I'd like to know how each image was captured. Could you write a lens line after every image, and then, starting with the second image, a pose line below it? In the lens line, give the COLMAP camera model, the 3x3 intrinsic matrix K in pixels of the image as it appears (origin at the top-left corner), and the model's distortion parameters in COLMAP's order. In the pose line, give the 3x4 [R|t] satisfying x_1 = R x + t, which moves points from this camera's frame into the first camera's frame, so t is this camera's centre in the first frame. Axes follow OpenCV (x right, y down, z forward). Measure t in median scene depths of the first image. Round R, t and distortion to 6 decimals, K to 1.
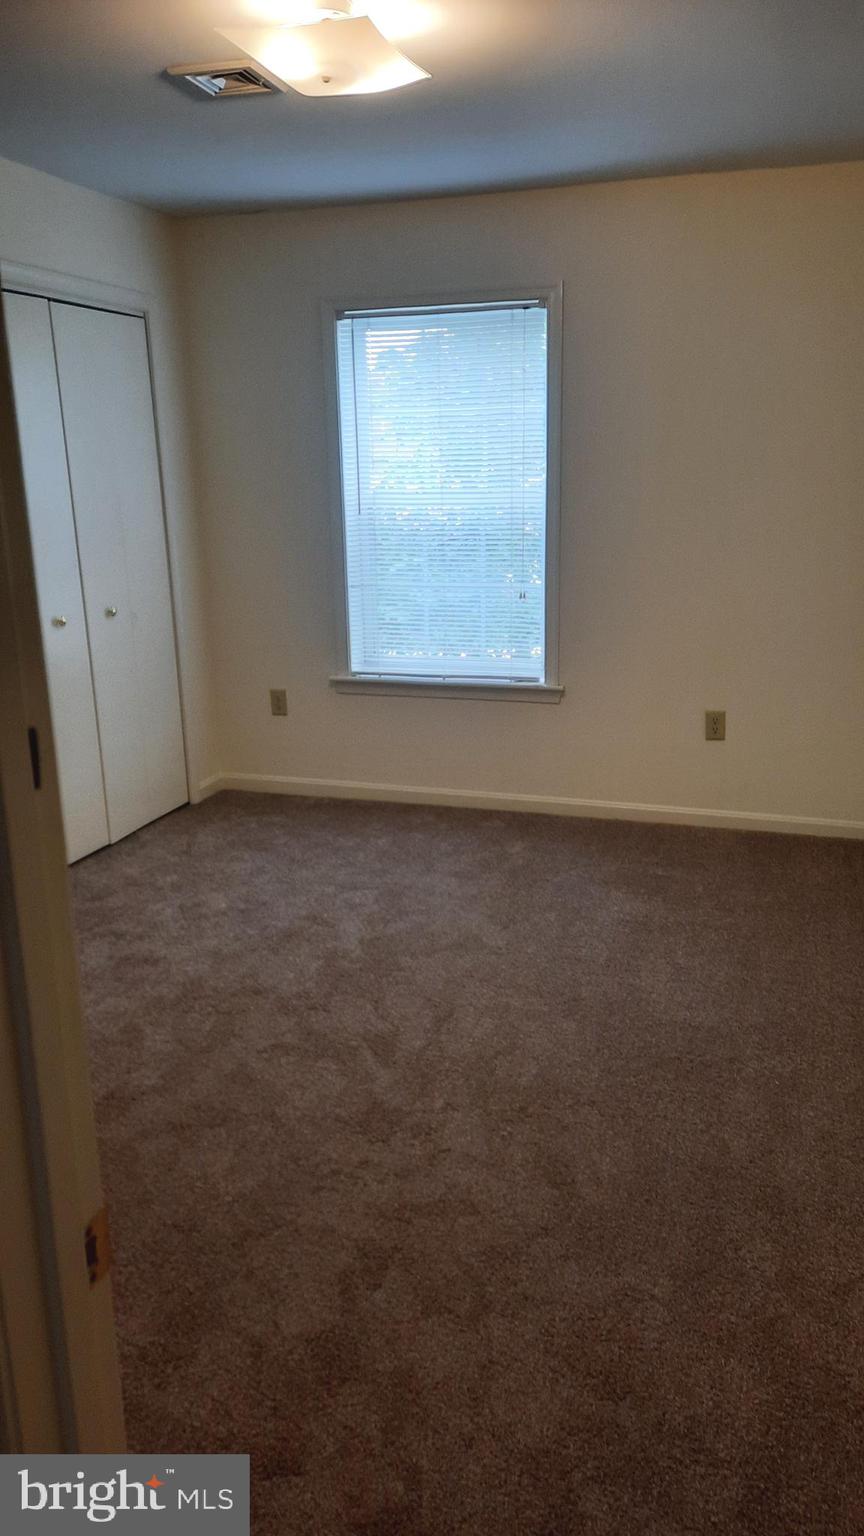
lens RADIAL K [[1101.8, 0, 432.0], [0, 1101.8, 768.0], [0, 0, 1]] dist [0.006602, 0.000141]
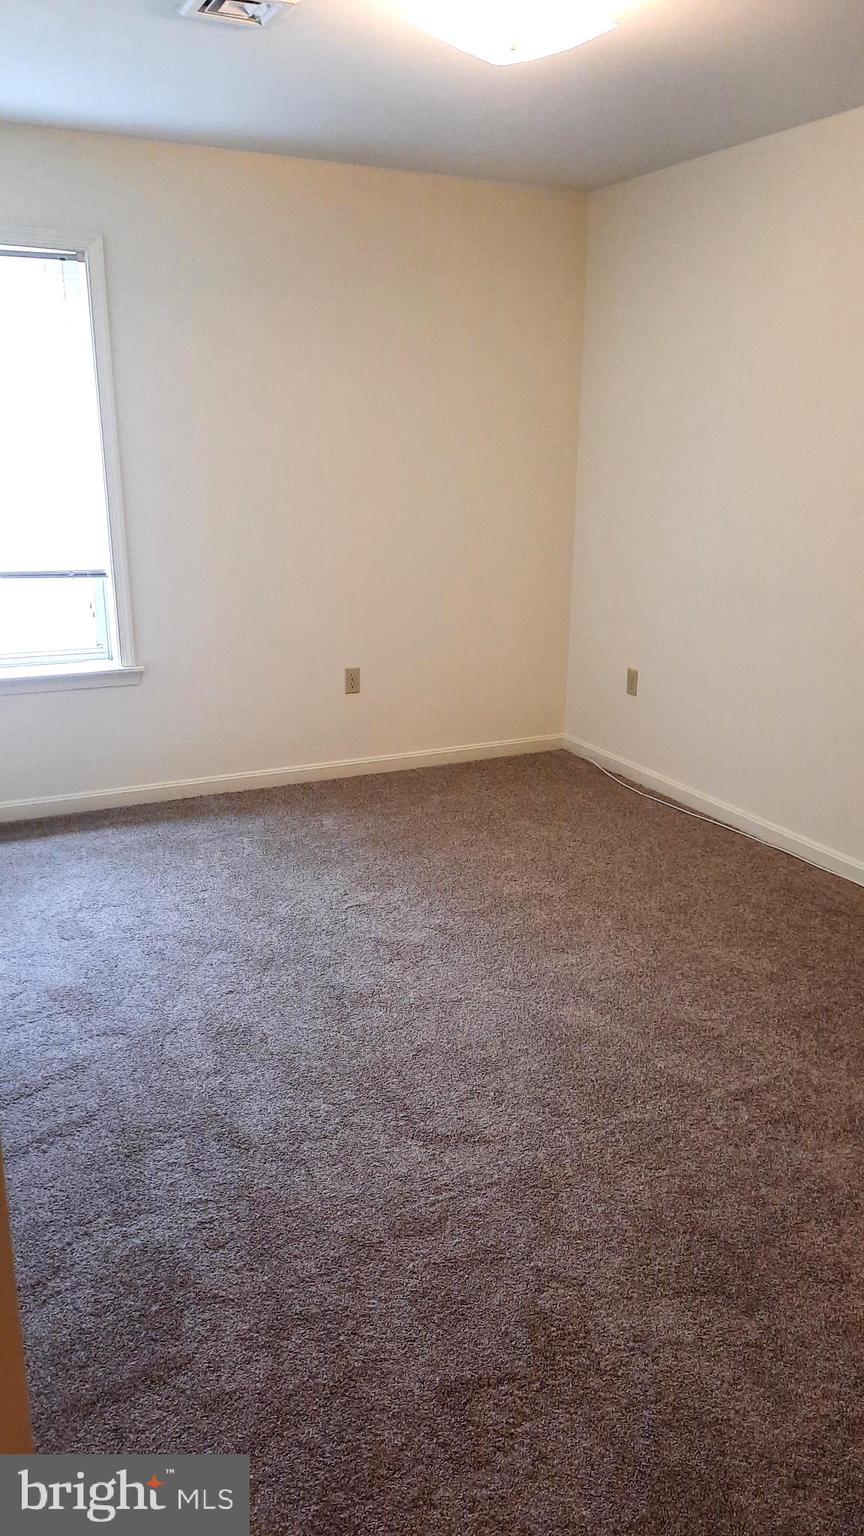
lens RADIAL K [[1101.8, 0, 432.0], [0, 1101.8, 768.0], [0, 0, 1]] dist [0.006602, 0.000141]
pose [[0.713098, -0.172718, 0.679456, -0.442798], [0.159219, 0.983751, 0.082967, -0.031619], [-0.682745, 0.049018, 0.729010, 0.155855]]
